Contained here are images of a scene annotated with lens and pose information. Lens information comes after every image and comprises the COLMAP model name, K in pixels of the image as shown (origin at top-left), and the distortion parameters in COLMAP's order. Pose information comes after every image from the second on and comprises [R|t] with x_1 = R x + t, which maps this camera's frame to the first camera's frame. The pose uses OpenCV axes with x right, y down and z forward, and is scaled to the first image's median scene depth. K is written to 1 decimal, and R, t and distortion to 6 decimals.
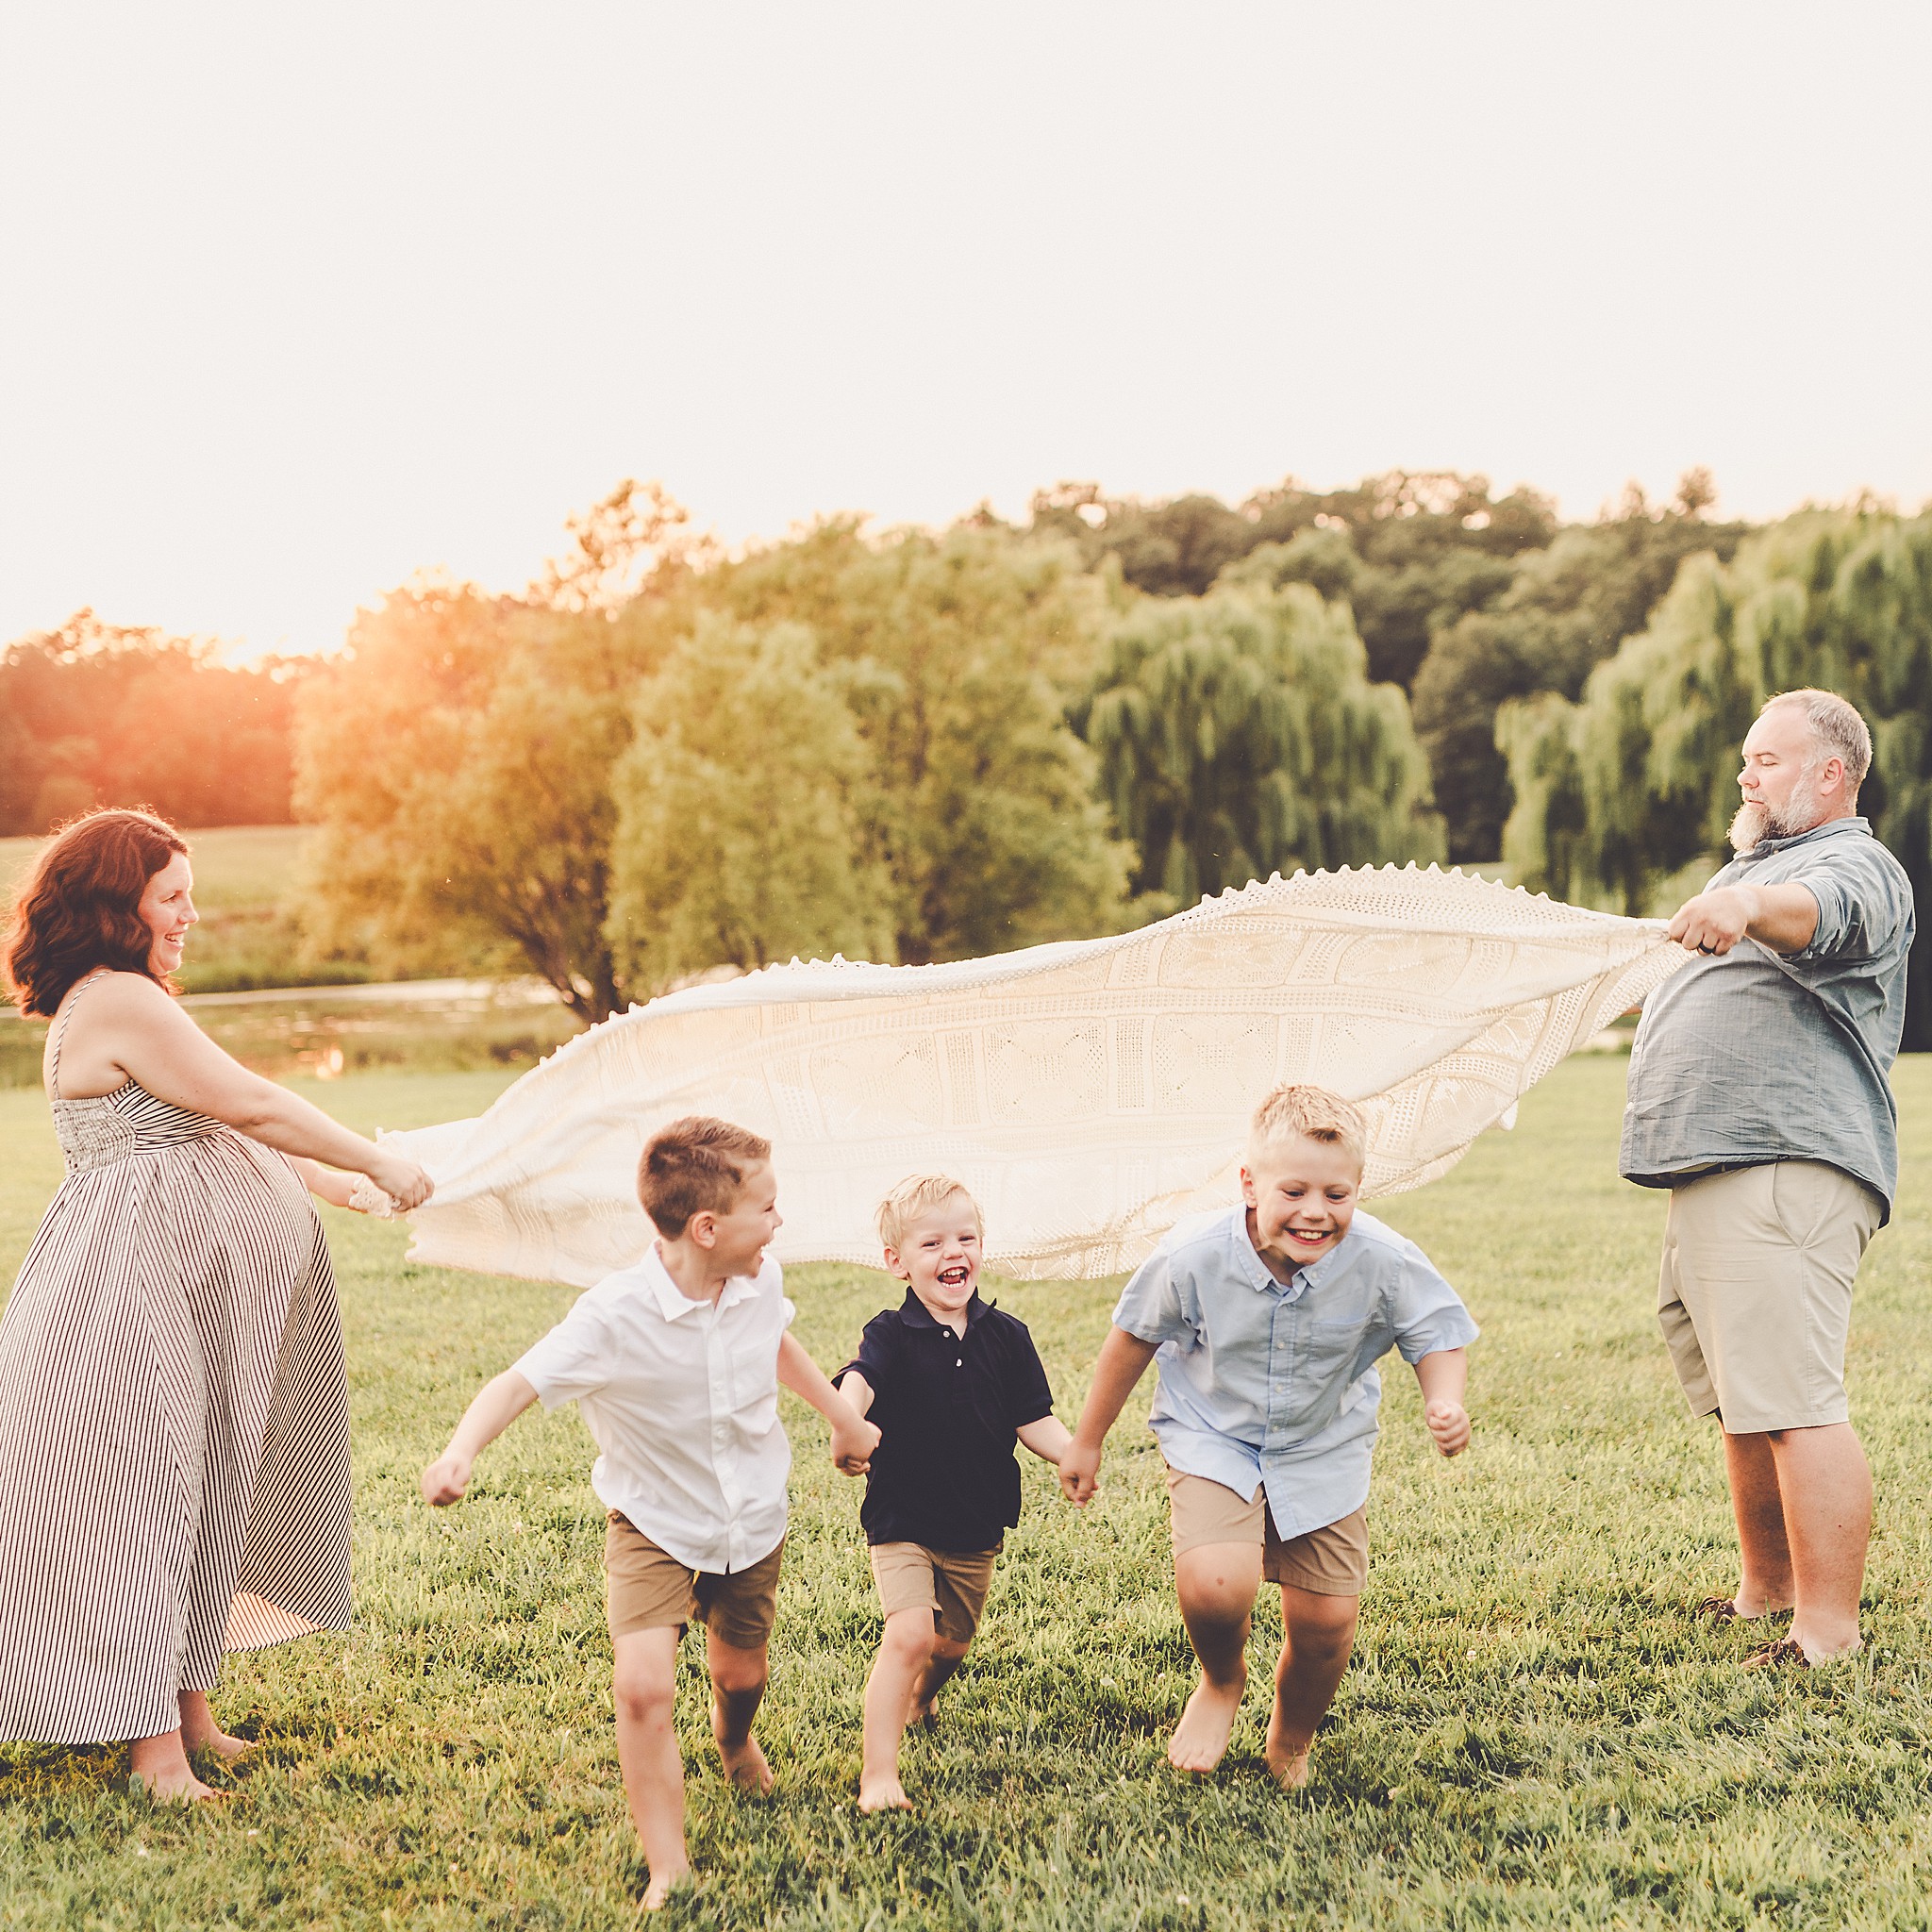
lens RADIAL K [[4058.9, 0, 1017.8], [0, 4058.9, 957.4], [0, 0, 1]] dist [-0.015097, 0.076843]
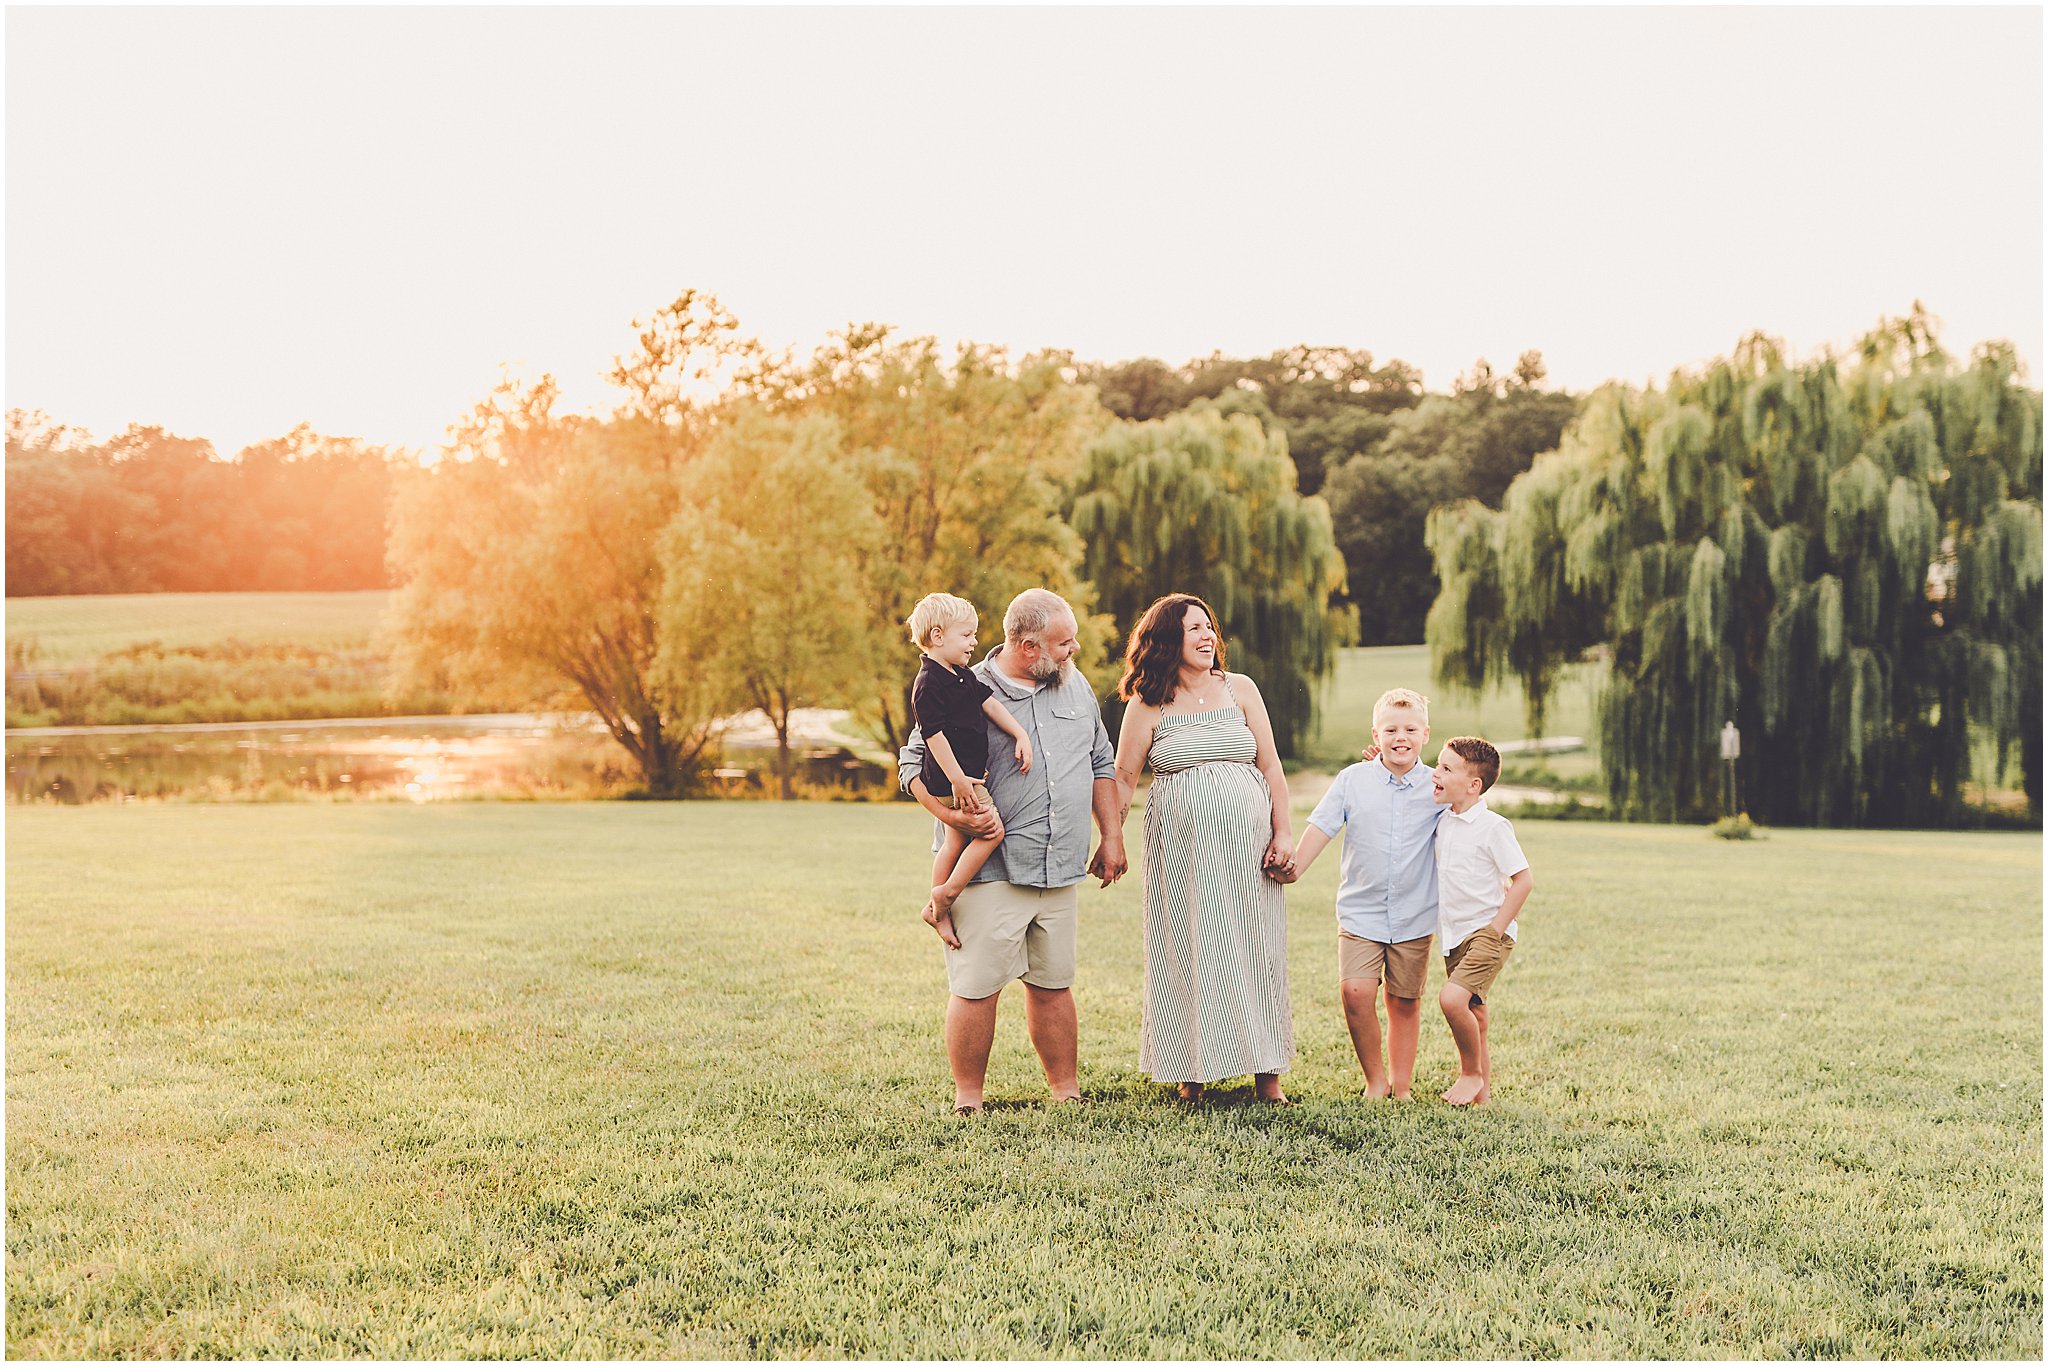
lens RADIAL K [[2735.1, 0, 1080.2], [0, 2735.1, 692.0], [0, 0, 1]] dist [0.007924, 0.013434]
pose [[0.999014, 0.031209, 0.031573, -0.004296], [-0.031070, 0.999505, -0.004872, -0.002292], [-0.031709, 0.003886, 0.999490, 0.201939]]
